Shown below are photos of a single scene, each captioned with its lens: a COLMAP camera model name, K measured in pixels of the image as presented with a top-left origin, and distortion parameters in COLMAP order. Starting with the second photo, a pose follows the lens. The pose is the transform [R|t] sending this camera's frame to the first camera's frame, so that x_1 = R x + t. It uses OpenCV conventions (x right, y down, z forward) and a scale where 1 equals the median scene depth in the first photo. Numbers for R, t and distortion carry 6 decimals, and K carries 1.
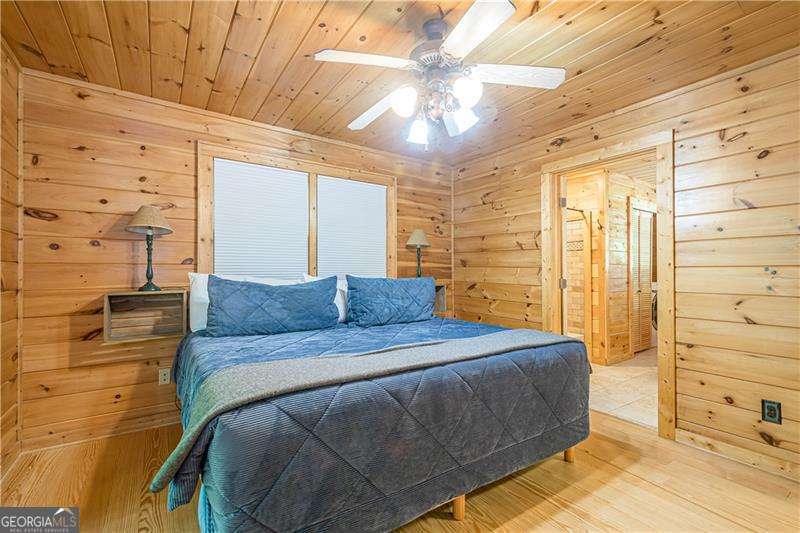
lens RADIAL K [[351.9, 0, 400.5], [0, 351.9, 271.8], [0, 0, 1]] dist [0.003380, -0.000109]
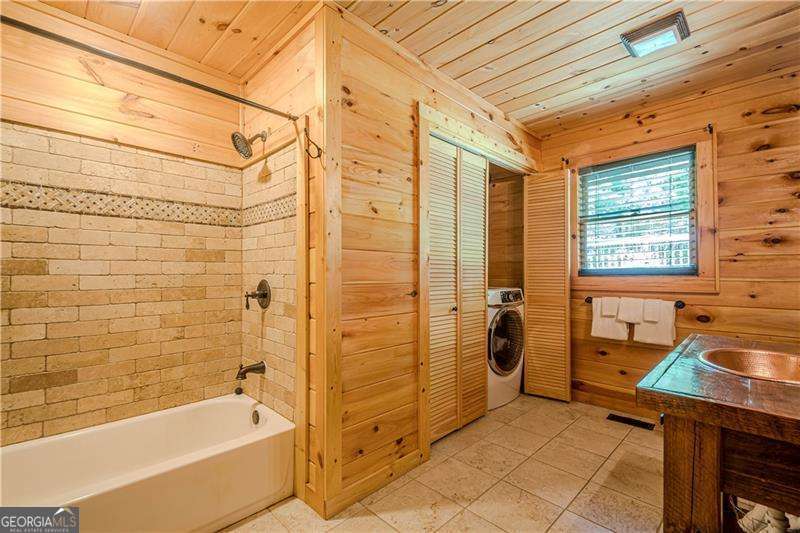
lens RADIAL K [[351.9, 0, 400.7], [0, 351.9, 269.6], [0, 0, 1]] dist [0.003380, -0.000109]
pose [[0.982178, 0.008138, 0.187775, 0.545091], [-0.006572, 0.999938, -0.008961, 0.004513], [-0.187837, 0.007567, 0.982171, 0.565565]]
